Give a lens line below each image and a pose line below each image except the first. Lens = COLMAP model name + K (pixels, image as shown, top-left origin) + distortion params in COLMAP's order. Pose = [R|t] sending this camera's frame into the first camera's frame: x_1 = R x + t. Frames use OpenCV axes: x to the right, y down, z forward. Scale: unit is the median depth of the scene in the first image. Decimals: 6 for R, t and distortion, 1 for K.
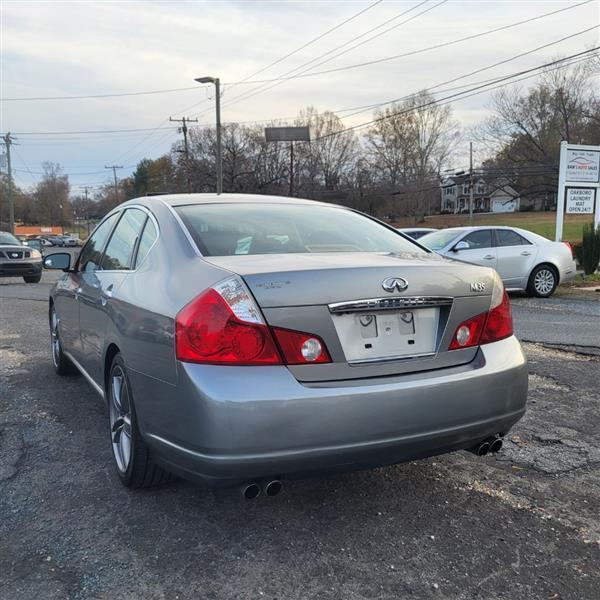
lens RADIAL K [[616.8, 0, 284.7], [0, 616.8, 301.1], [0, 0, 1]] dist [0.027690, 0.000000]
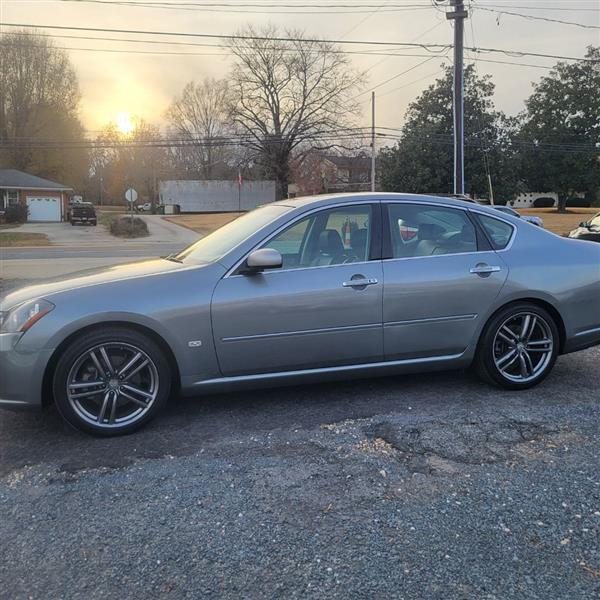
lens RADIAL K [[616.7, 0, 302.0], [0, 616.7, 300.2], [0, 0, 1]] dist [0.027702, 0.000000]
pose [[0.149497, -0.119311, 0.981537, -1.860044], [0.109074, 0.988624, 0.103560, -0.143384], [-0.982728, 0.091578, 0.160810, 1.307295]]
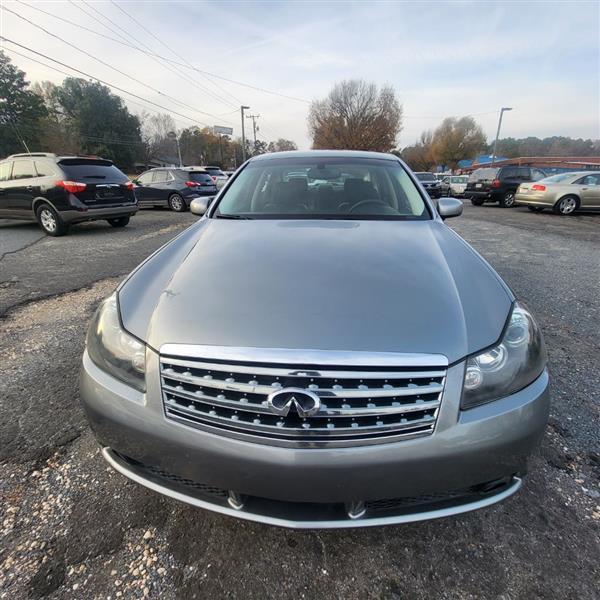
lens RADIAL K [[312.9, 0, 303.7], [0, 312.9, 300.4], [0, 0, 1]] dist [-0.000973, -0.001306]
pose [[-0.856075, -0.180743, 0.484219, -0.686108], [0.059039, 0.896534, 0.439023, -0.254955], [-0.513469, 0.404424, -0.756829, 2.435199]]
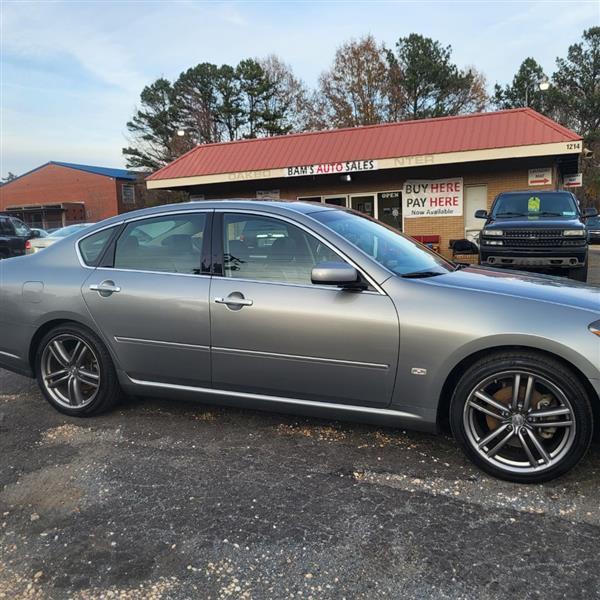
lens RADIAL K [[616.8, 0, 292.8], [0, 616.8, 308.0], [0, 0, 1]] dist [0.027690, 0.000000]
pose [[-0.763939, 0.105471, -0.636610, 0.768989], [-0.042290, 0.976248, 0.212489, -0.307880], [0.643901, 0.189251, -0.741334, 2.660256]]
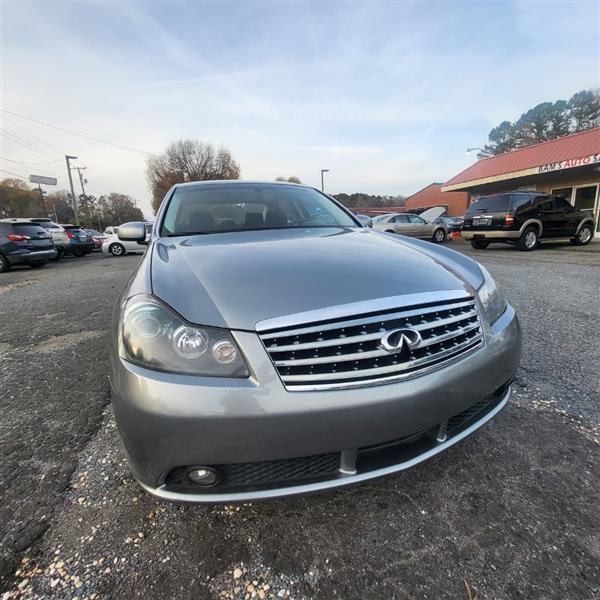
lens RADIAL K [[312.9, 0, 304.9], [0, 312.9, 300.7], [0, 0, 1]] dist [-0.000973, -0.001306]
pose [[-0.995796, 0.026530, 0.087671, -0.481587], [0.053876, 0.943708, 0.326362, -0.197597], [-0.074078, 0.329713, -0.941170, 2.568075]]
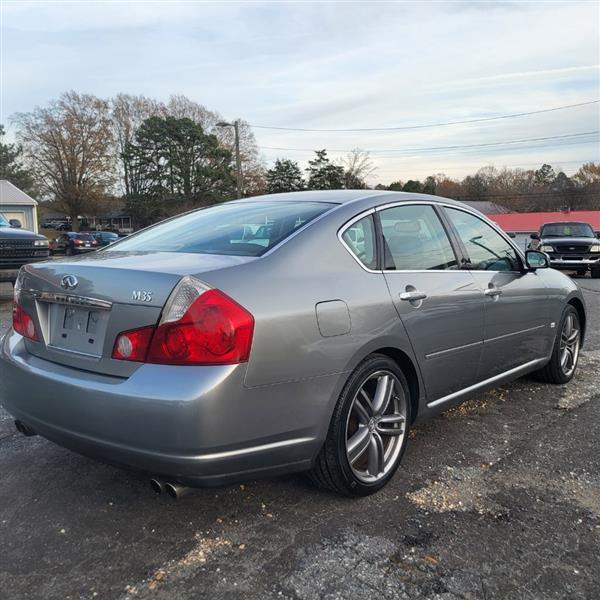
lens RADIAL K [[616.8, 0, 303.7], [0, 616.8, 296.8], [0, 0, 1]] dist [0.027690, 0.000000]
pose [[0.412827, 0.097046, -0.905624, 1.078637], [-0.092431, 0.993638, 0.064343, -0.088483], [0.906107, 0.057145, 0.419171, 0.757611]]
